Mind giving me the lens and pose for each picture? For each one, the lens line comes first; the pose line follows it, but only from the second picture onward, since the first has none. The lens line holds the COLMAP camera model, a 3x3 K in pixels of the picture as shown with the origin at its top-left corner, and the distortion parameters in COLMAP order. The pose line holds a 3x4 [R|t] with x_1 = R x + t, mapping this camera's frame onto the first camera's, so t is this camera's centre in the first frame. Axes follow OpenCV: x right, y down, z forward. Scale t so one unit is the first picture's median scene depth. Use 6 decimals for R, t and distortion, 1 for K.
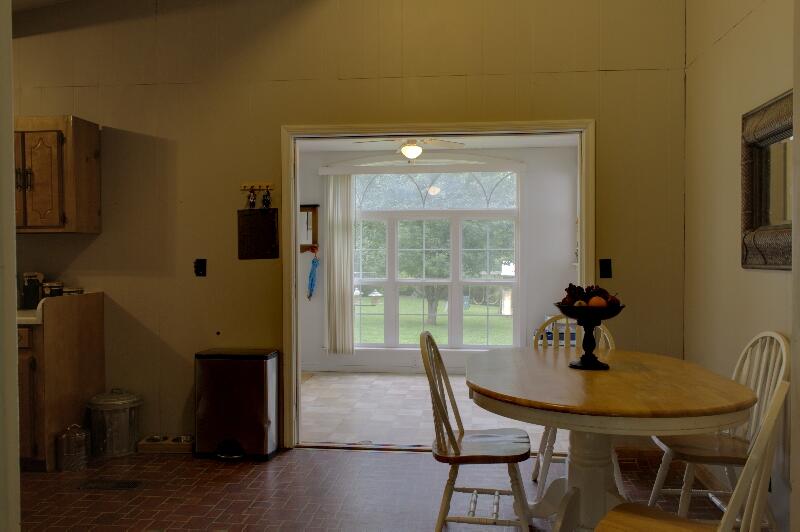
lens RADIAL K [[640.2, 0, 400.0], [0, 640.2, 266.0], [0, 0, 1]] dist [0.003112, 0.004810]
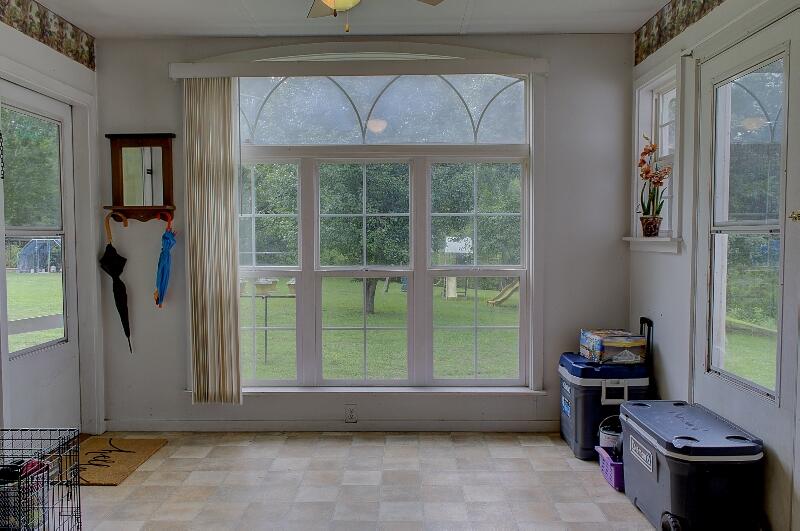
lens RADIAL K [[640.2, 0, 400.0], [0, 640.2, 265.5], [0, 0, 1]] dist [0.003112, 0.004810]
pose [[0.993644, -0.008550, 0.112240, 0.004617], [0.004126, 0.999208, 0.039587, -0.003102], [-0.112490, -0.038873, 0.992892, 0.426647]]
